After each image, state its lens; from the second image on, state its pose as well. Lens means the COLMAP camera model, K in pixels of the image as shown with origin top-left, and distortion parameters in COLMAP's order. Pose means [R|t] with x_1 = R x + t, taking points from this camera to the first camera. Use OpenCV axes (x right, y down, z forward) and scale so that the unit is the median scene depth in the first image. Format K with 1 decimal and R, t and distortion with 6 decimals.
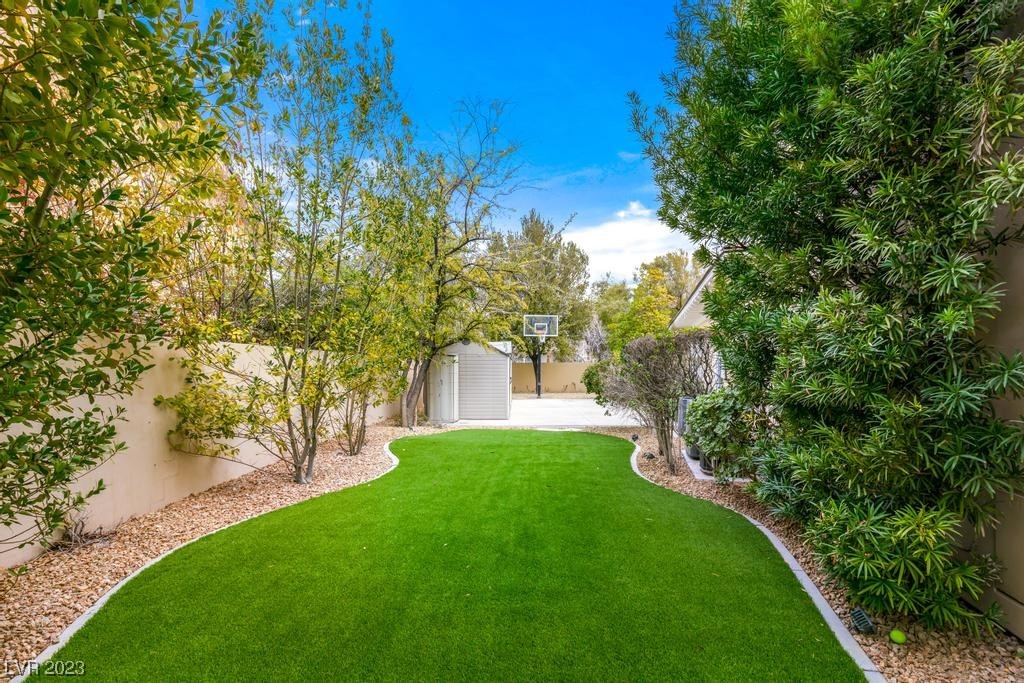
lens RADIAL K [[469.2, 0, 518.2], [0, 469.2, 366.4], [0, 0, 1]] dist [0.002872, 0.000768]
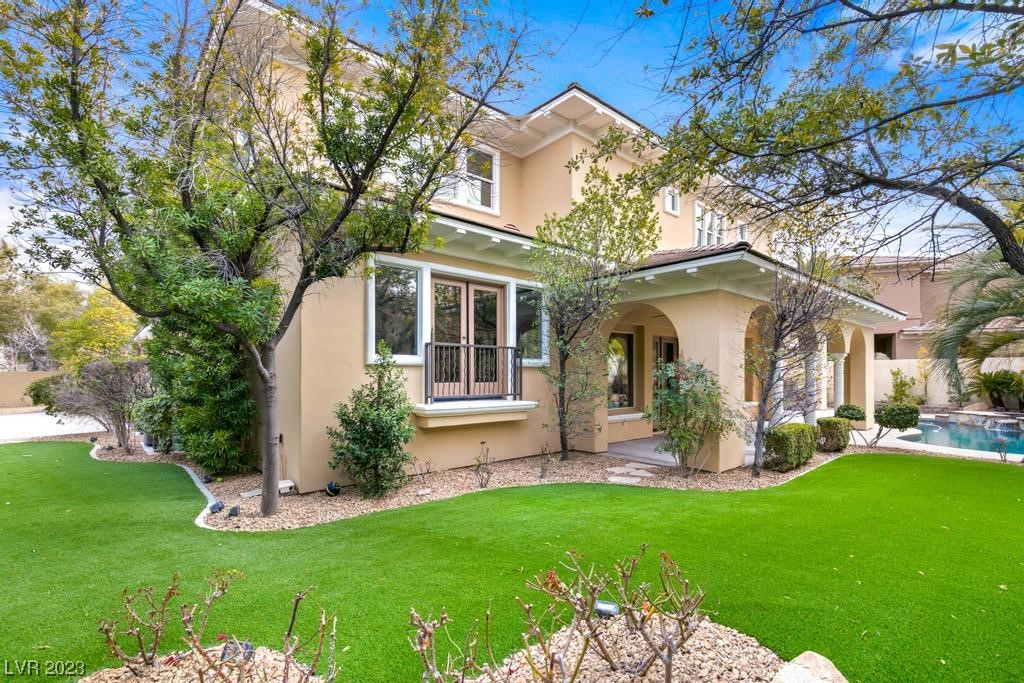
lens RADIAL K [[469.2, 0, 518.2], [0, 469.2, 366.4], [0, 0, 1]] dist [0.002872, 0.000768]
pose [[0.554852, -0.010429, 0.831884, -0.170534], [0.012282, 0.999915, 0.004344, -0.029111], [-0.831858, 0.007806, 0.554933, -0.660891]]
